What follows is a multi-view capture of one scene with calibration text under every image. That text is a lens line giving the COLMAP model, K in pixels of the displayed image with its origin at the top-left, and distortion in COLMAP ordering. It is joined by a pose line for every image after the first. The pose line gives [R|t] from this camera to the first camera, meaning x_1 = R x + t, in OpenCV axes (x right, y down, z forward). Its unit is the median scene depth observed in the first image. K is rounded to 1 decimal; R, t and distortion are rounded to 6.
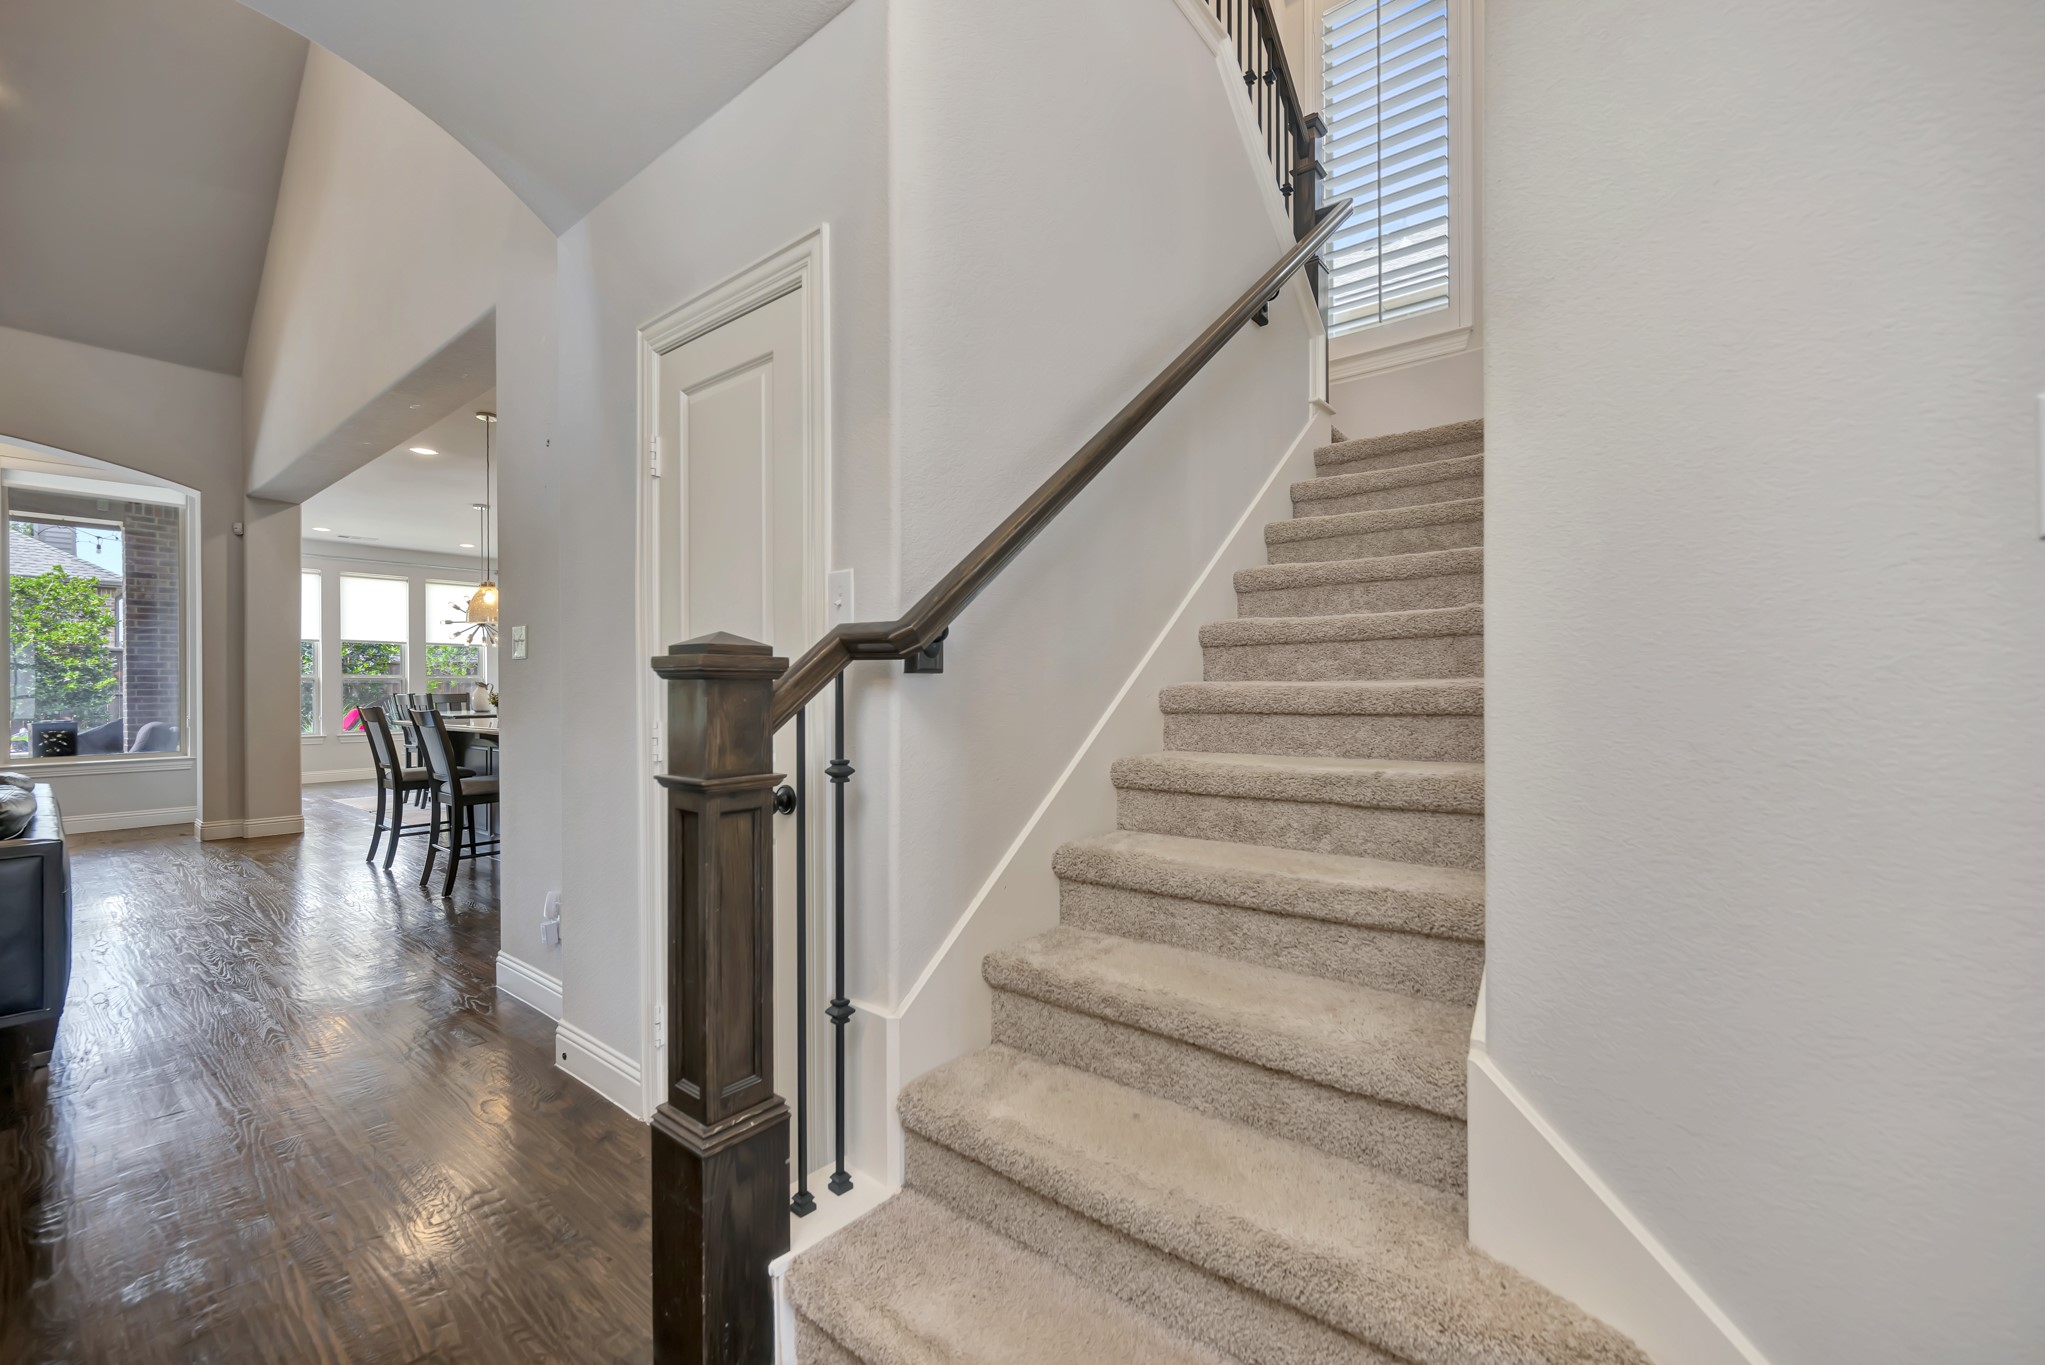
lens RADIAL K [[815.8, 0, 1031.3], [0, 815.8, 676.3], [0, 0, 1]] dist [0.000289, 0.000065]
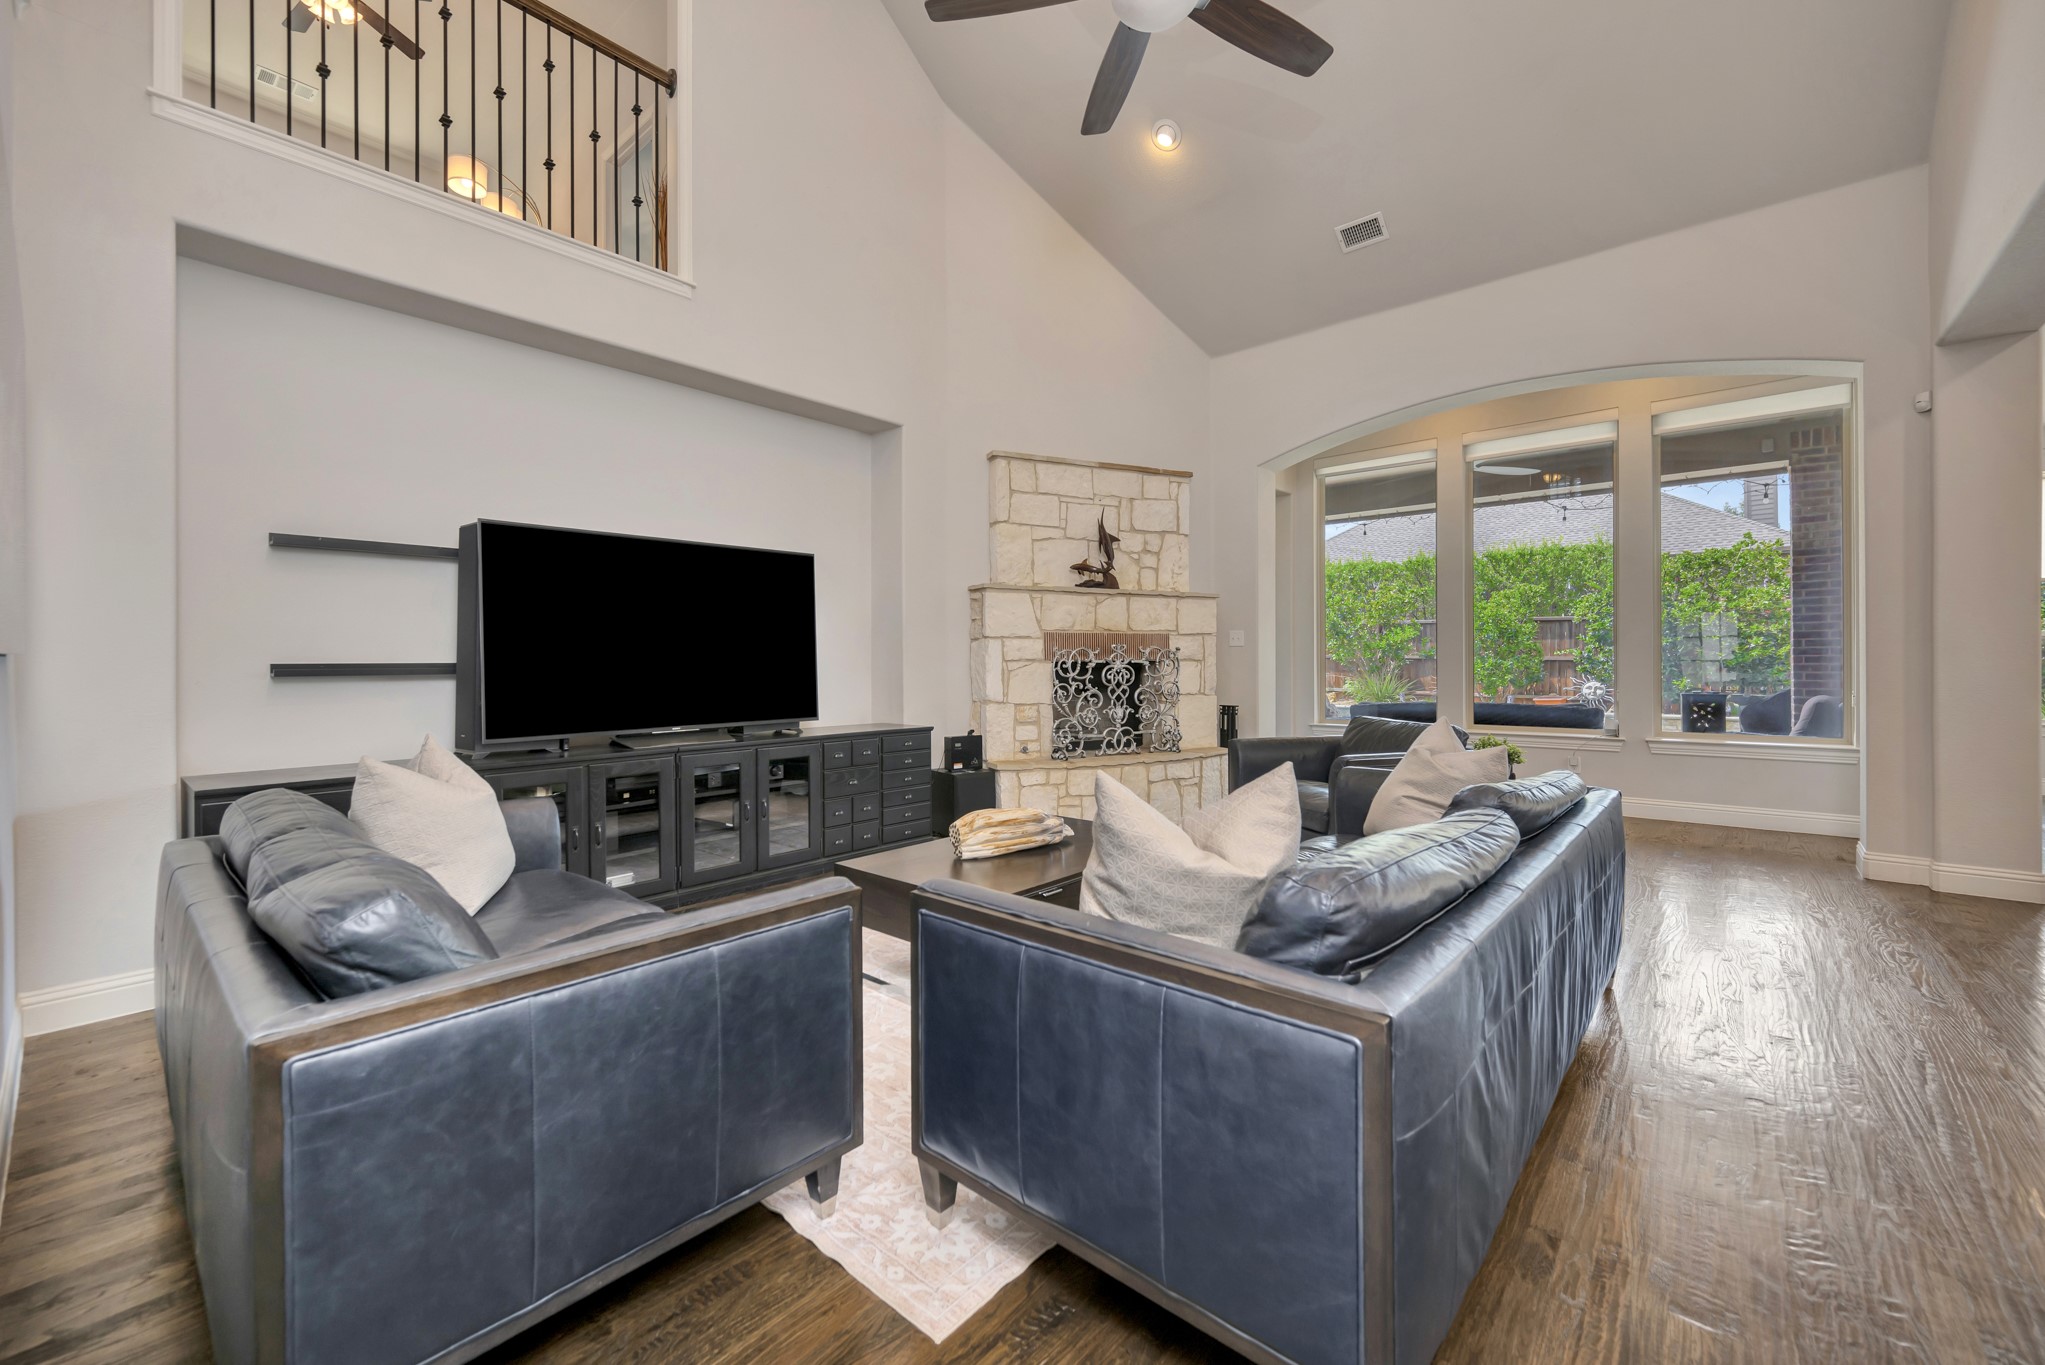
lens RADIAL K [[815.8, 0, 1031.3], [0, 815.8, 676.3], [0, 0, 1]] dist [0.000289, 0.000065]
pose [[-0.041106, 0.023295, -0.998883, -0.232263], [0.019455, 0.999557, 0.022510, 0.003199], [0.998965, -0.018508, -0.041541, 0.251209]]
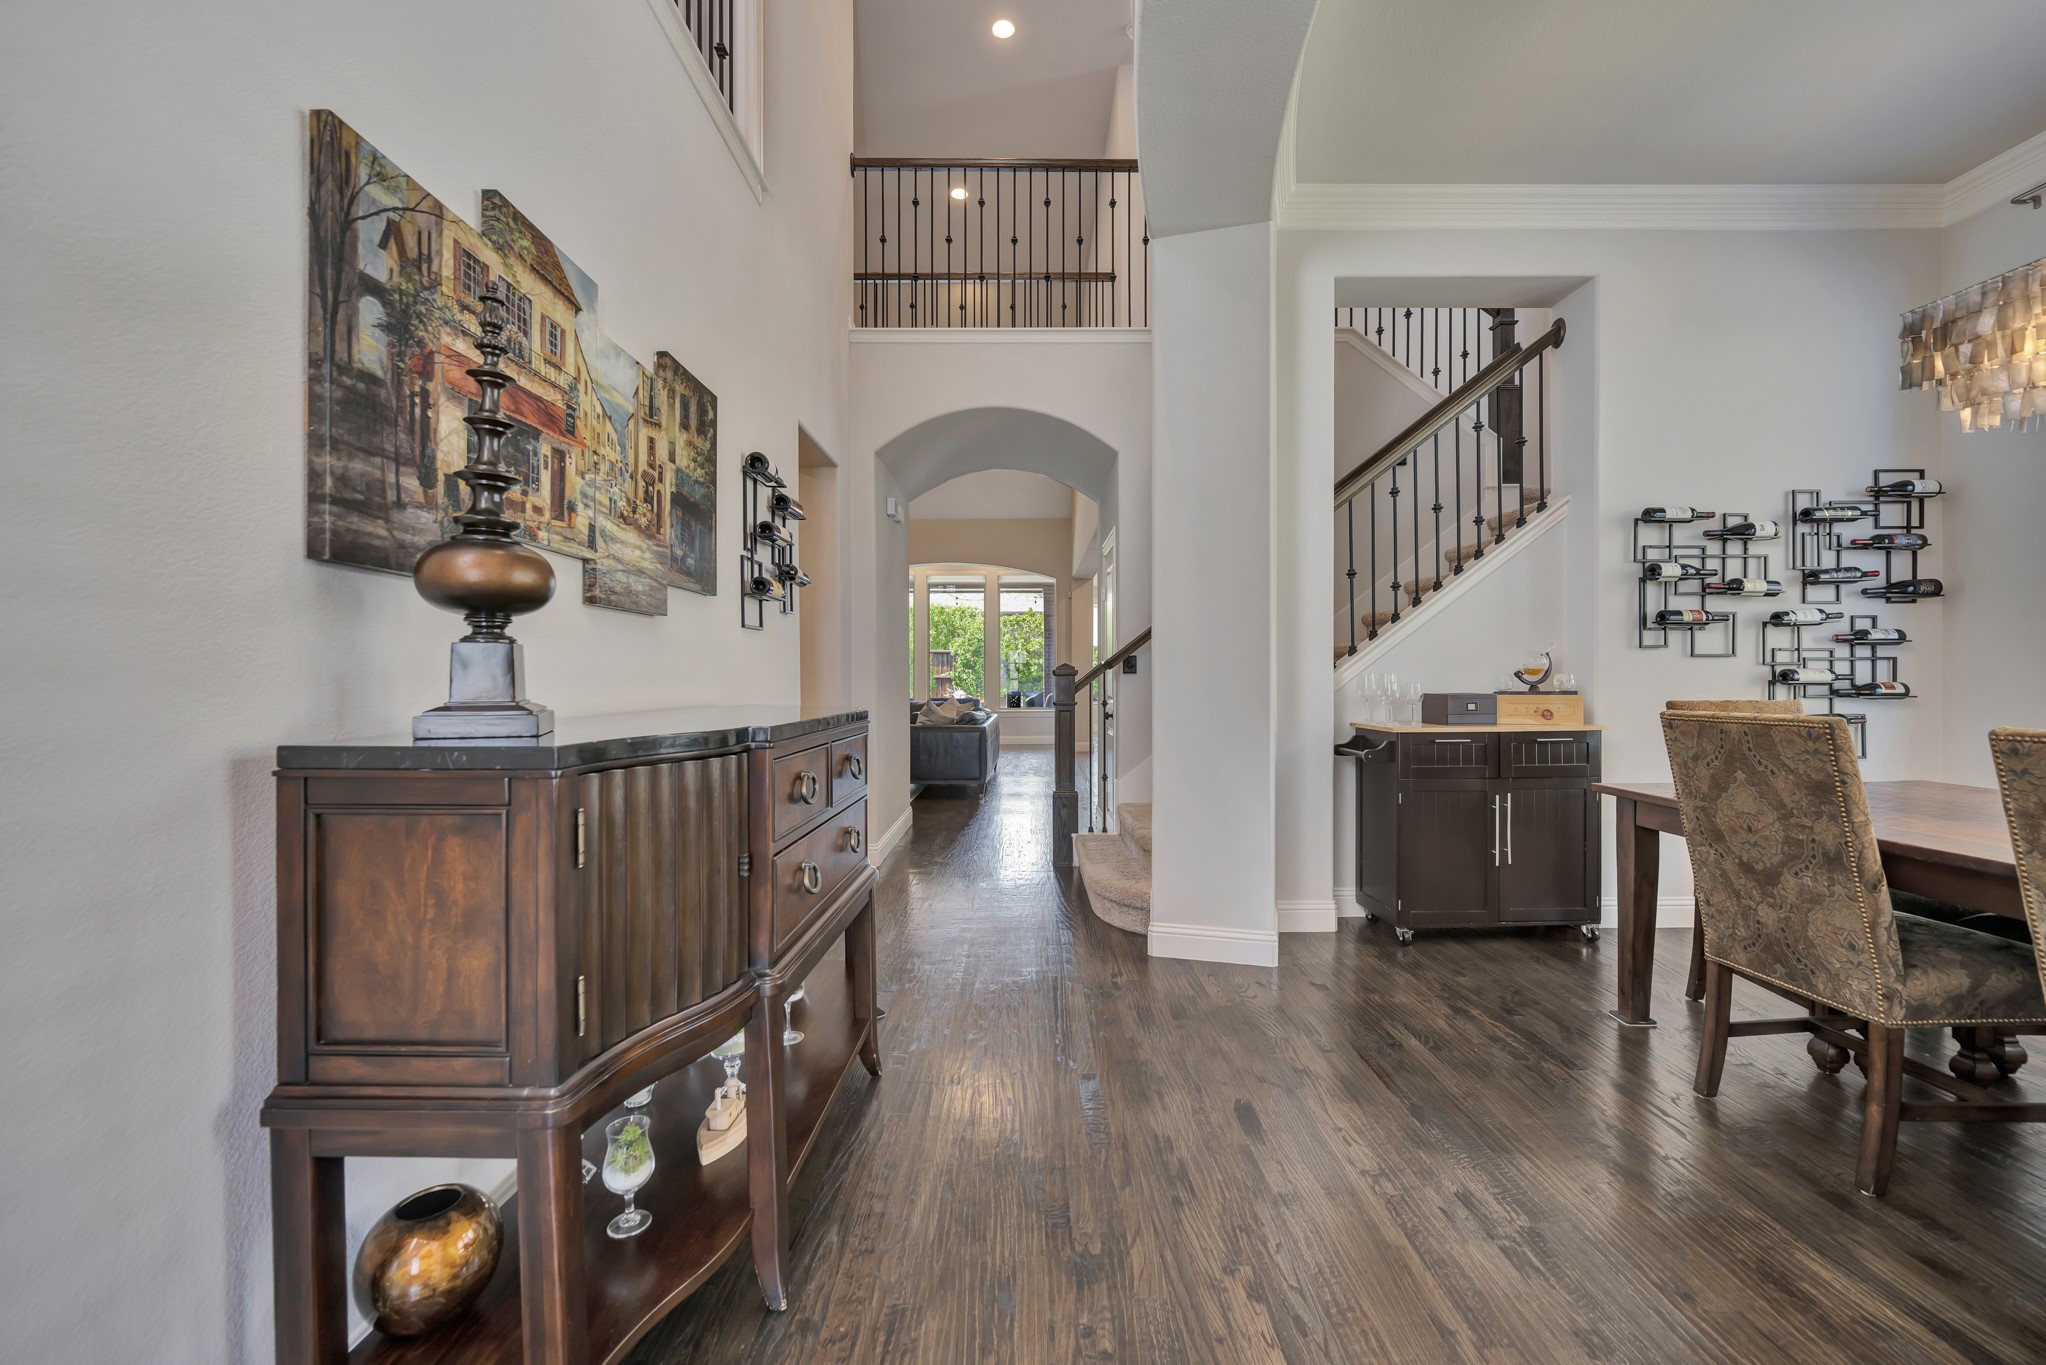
lens RADIAL K [[816.2, 0, 1031.8], [0, 816.2, 676.3], [0, 0, 1]] dist [0.000289, 0.000065]
pose [[0.621961, 0.006484, -0.783021, 0.376093], [0.001911, 0.999950, 0.009799, -0.003008], [0.783046, -0.007591, 0.621918, -0.214207]]
